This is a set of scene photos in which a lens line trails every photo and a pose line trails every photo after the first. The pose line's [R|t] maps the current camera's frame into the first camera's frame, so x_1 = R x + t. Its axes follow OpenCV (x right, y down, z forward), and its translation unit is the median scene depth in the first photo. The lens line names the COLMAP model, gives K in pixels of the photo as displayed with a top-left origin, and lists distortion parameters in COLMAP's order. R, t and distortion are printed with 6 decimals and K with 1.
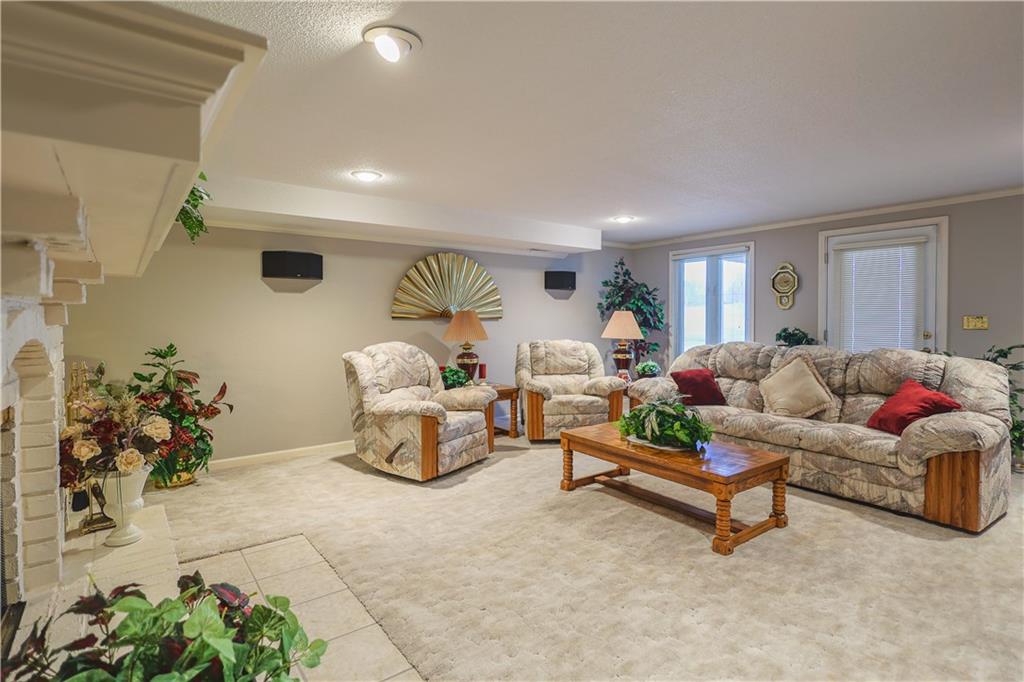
lens RADIAL K [[513.8, 0, 510.4], [0, 513.8, 329.7], [0, 0, 1]] dist [-0.000129, -0.000103]
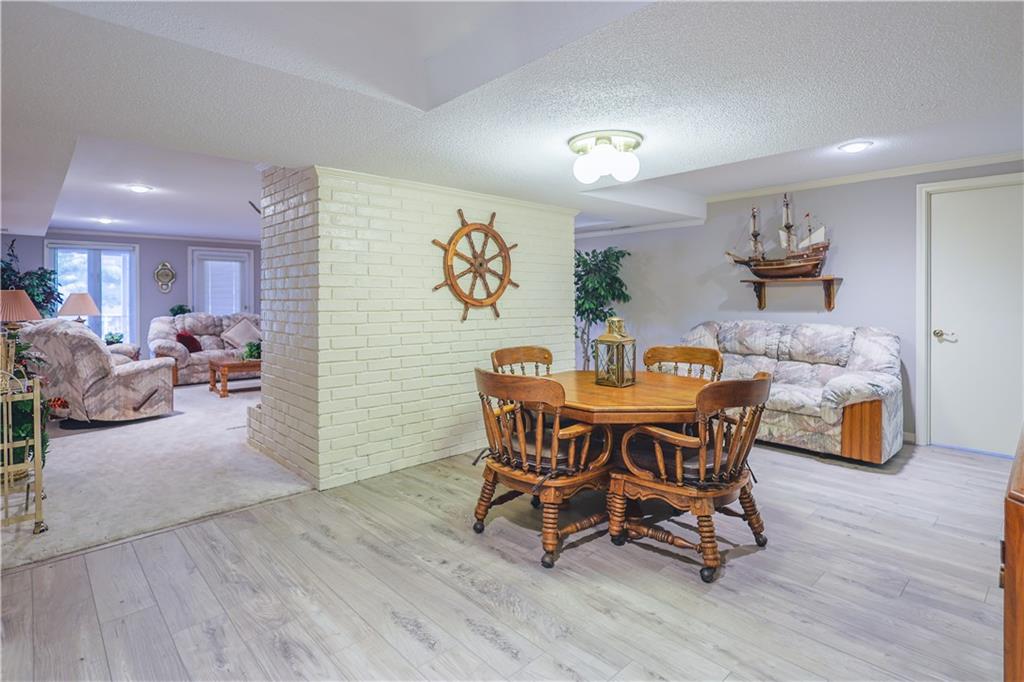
lens RADIAL K [[532.9, 0, 511.1], [0, 532.9, 302.4], [0, 0, 1]] dist [0.000207, -0.000088]
pose [[-0.087985, -0.004218, 0.996113, -1.394076], [0.024344, 0.999683, 0.006383, 0.002911], [-0.995824, 0.024811, -0.087854, 0.152076]]
